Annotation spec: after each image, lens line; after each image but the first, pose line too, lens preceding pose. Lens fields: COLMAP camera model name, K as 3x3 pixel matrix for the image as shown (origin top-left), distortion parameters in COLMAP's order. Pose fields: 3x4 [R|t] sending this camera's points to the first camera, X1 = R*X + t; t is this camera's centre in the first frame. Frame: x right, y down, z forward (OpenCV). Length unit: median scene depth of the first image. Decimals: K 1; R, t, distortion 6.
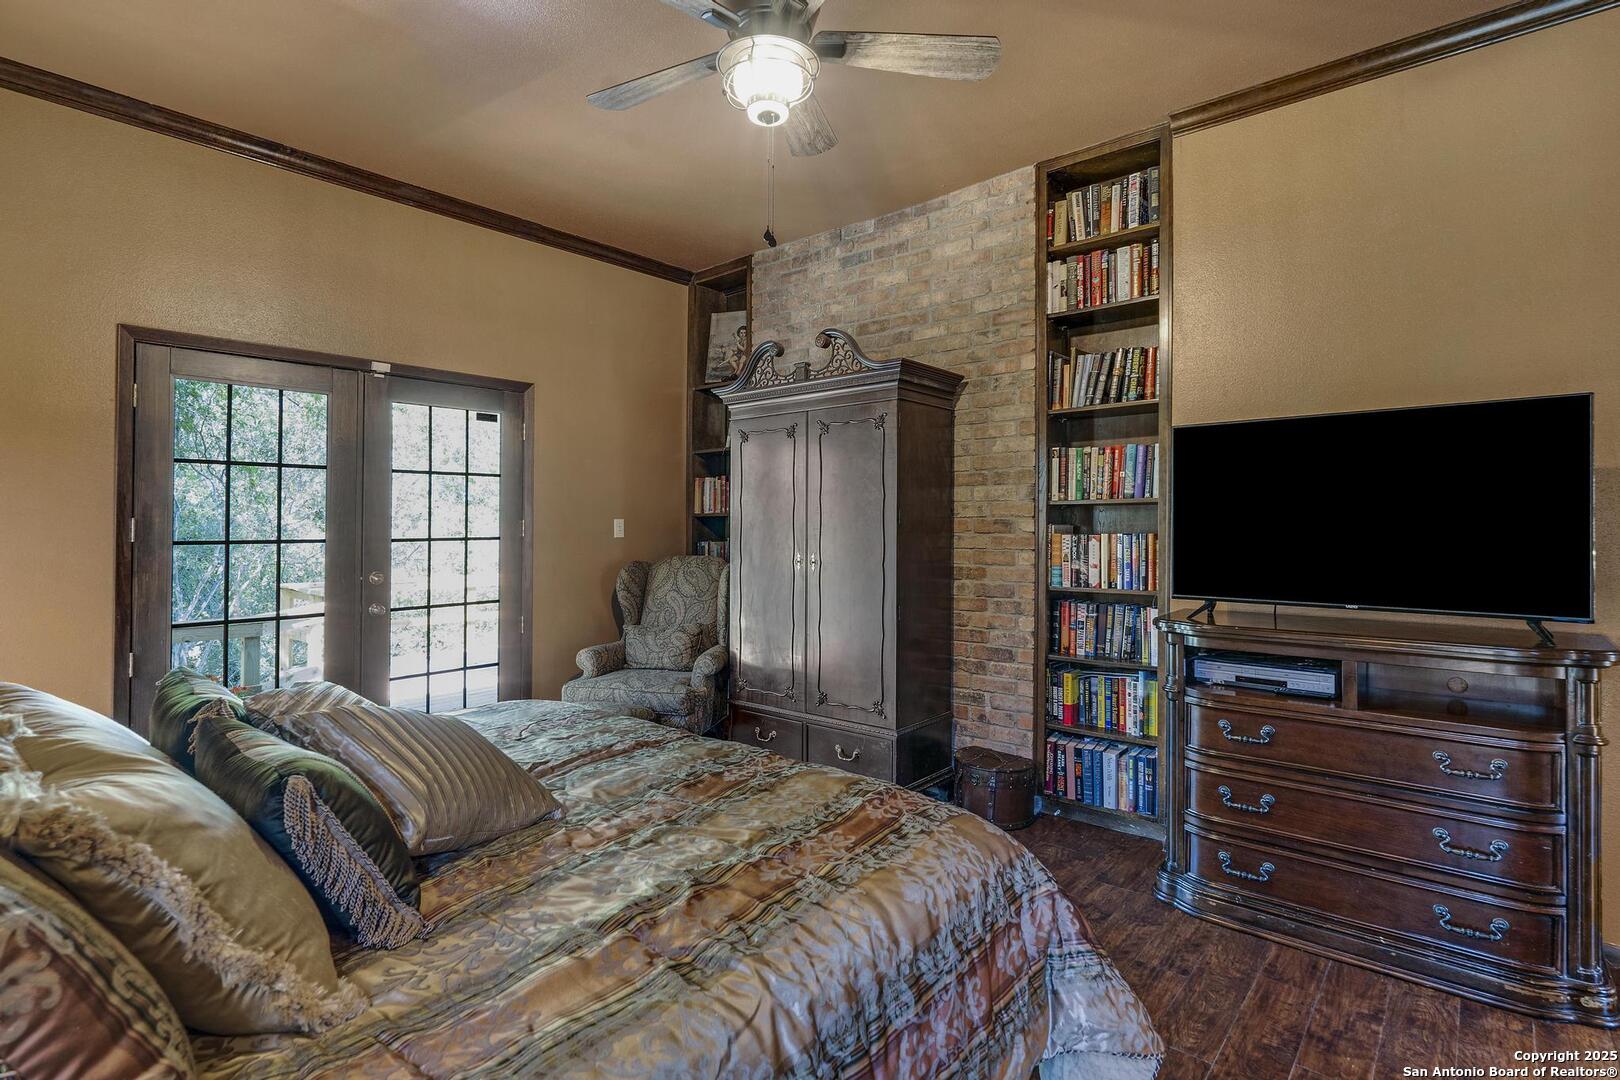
lens RADIAL K [[782.1, 0, 810.6], [0, 782.1, 526.3], [0, 0, 1]] dist [-0.003598, -0.000422]
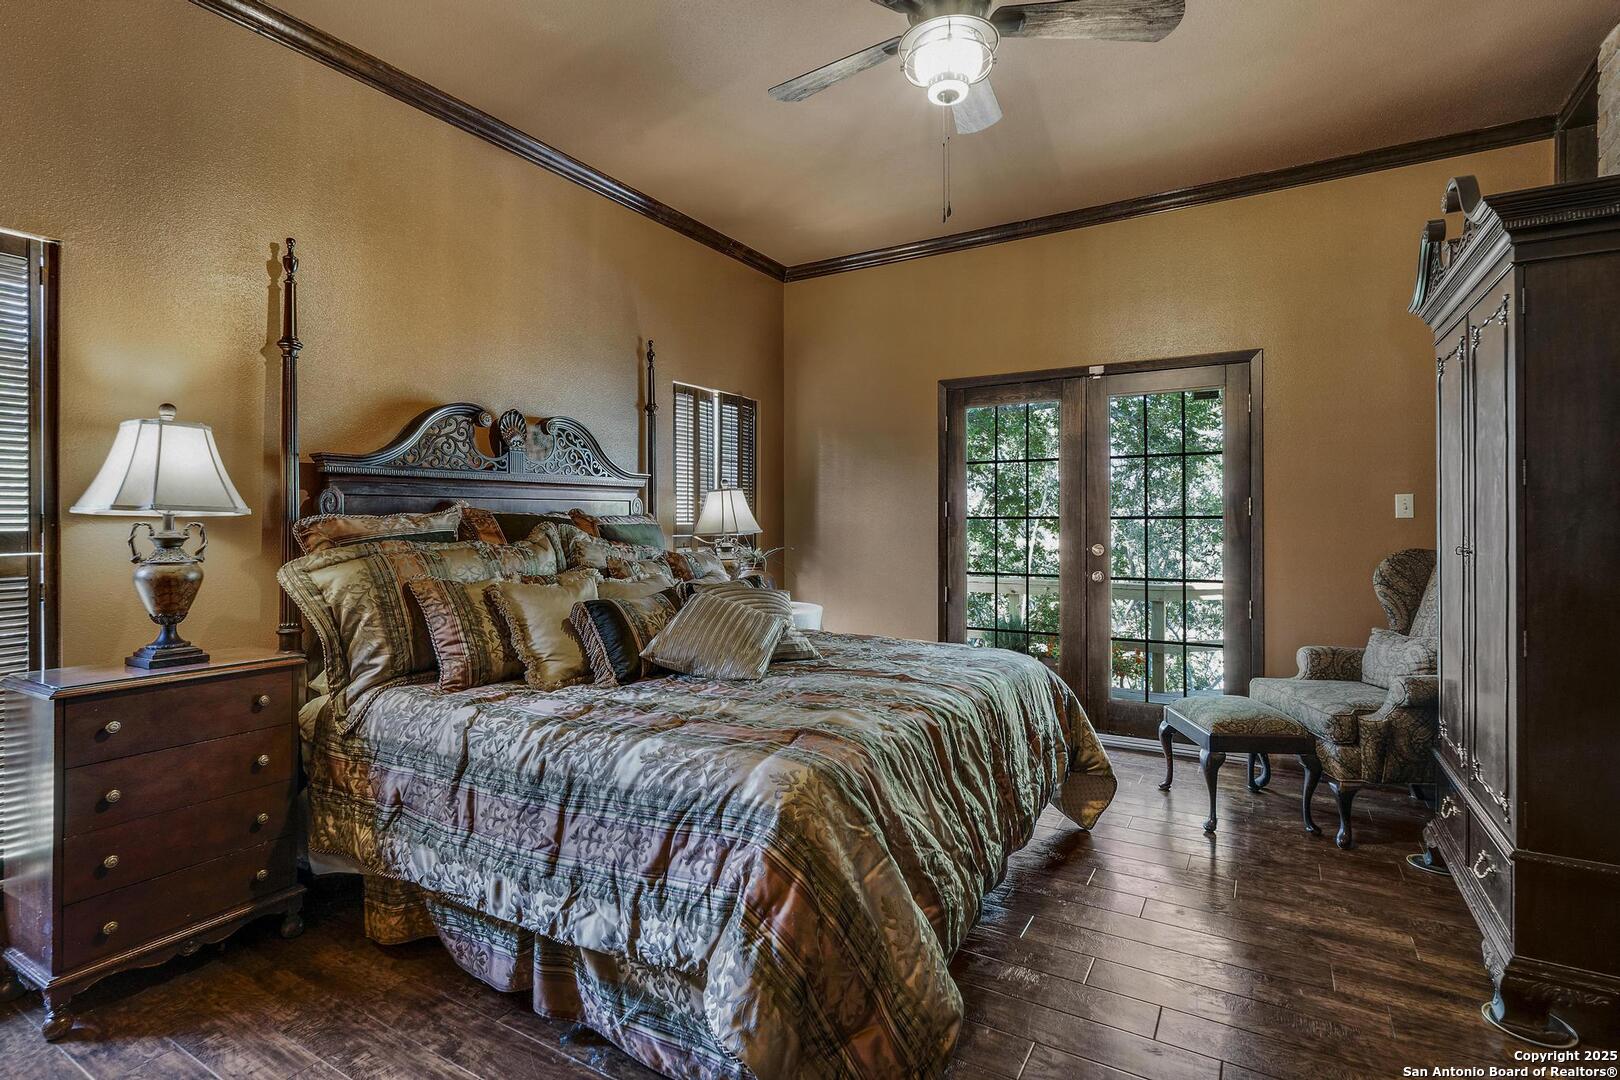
lens RADIAL K [[782.1, 0, 810.6], [0, 782.1, 526.3], [0, 0, 1]] dist [-0.003598, -0.000422]
pose [[0.181635, 0.007312, -0.983339, 0.533974], [0.000253, 0.999972, 0.007482, 0.022494], [0.983366, -0.001608, 0.181628, 0.367369]]
